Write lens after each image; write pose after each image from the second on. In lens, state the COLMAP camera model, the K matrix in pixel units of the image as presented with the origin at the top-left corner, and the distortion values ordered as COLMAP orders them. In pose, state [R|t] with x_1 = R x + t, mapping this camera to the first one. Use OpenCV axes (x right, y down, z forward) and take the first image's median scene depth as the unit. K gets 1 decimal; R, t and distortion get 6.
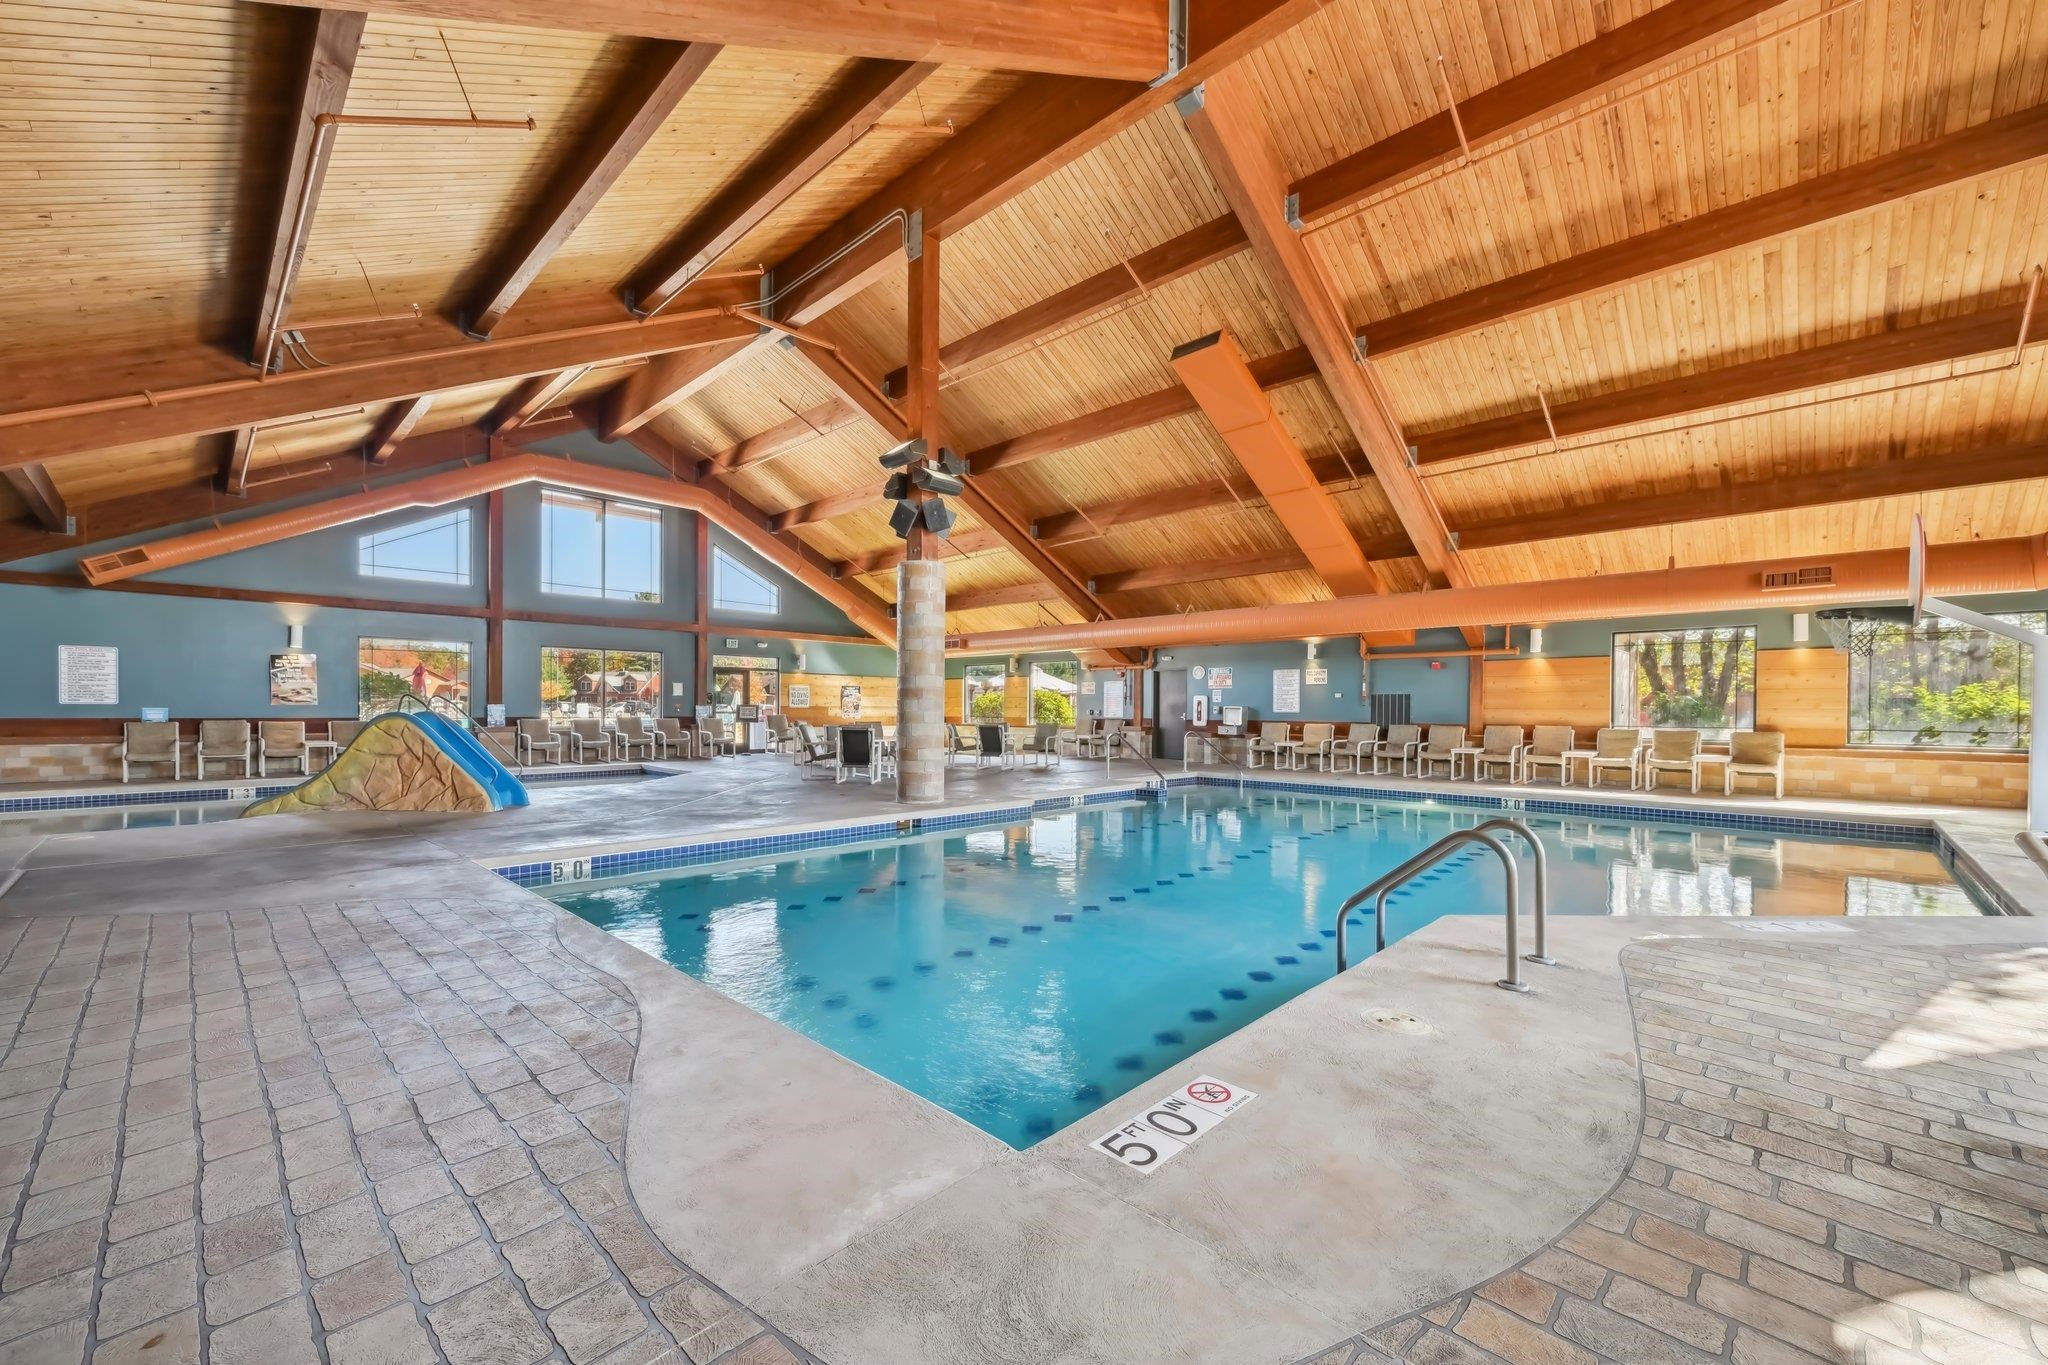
lens RADIAL K [[812.0, 0, 1024.5], [0, 812.0, 694.5], [0, 0, 1]] dist [0.003400, 0.000126]
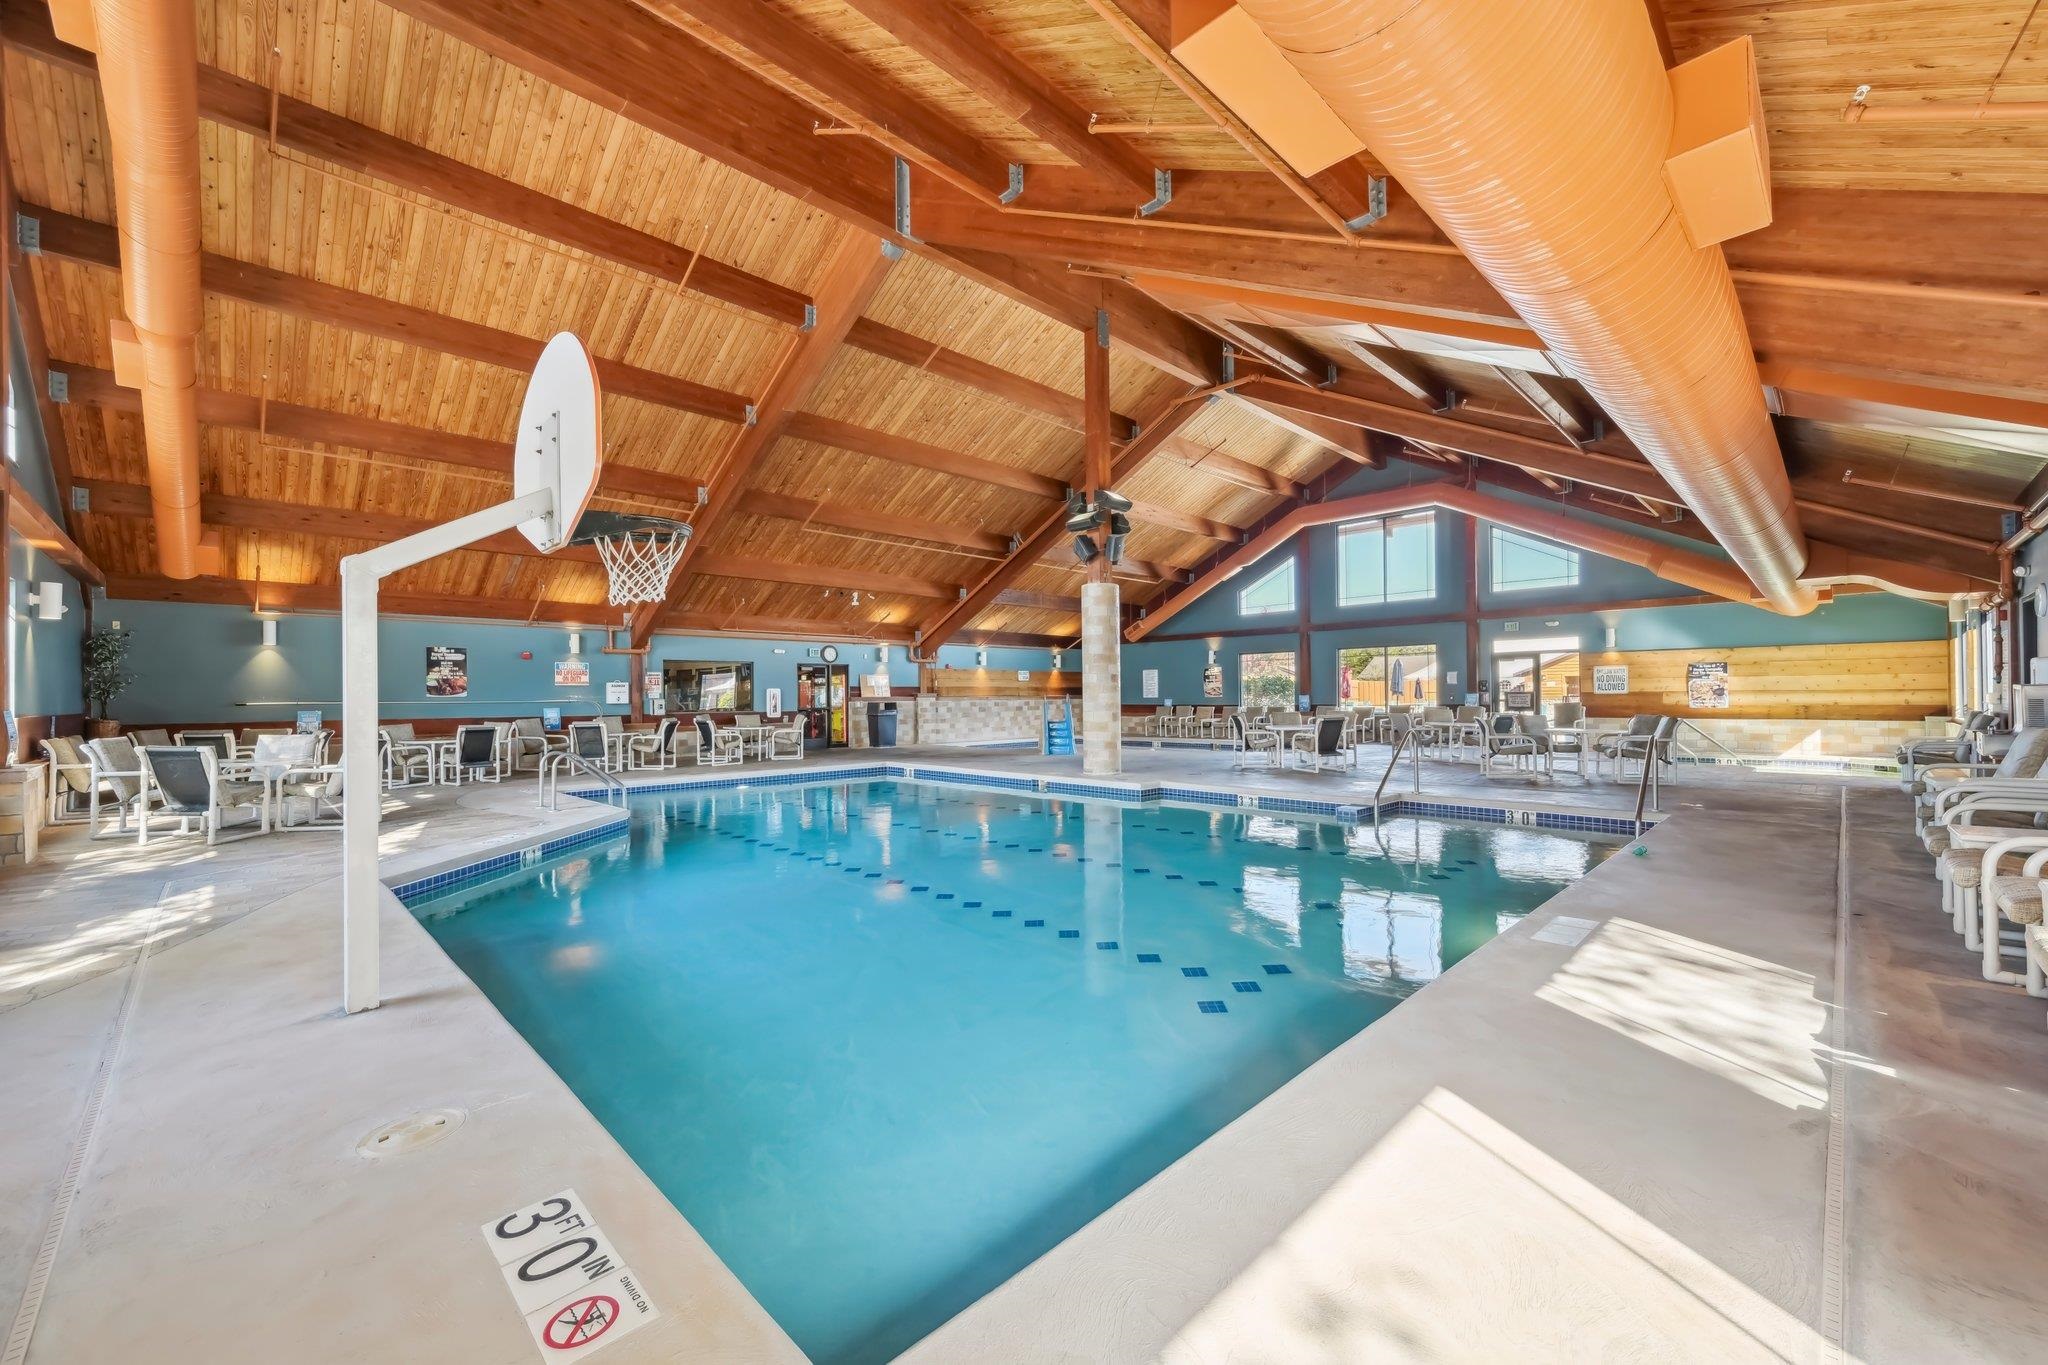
lens RADIAL K [[812.0, 0, 1037.1], [0, 812.0, 693.8], [0, 0, 1]] dist [0.003400, 0.000126]
pose [[-0.008184, -0.015744, -0.999843, 0.678904], [0.021529, 0.999642, -0.015917, 0.020973], [0.999735, -0.021656, -0.007842, 0.529916]]
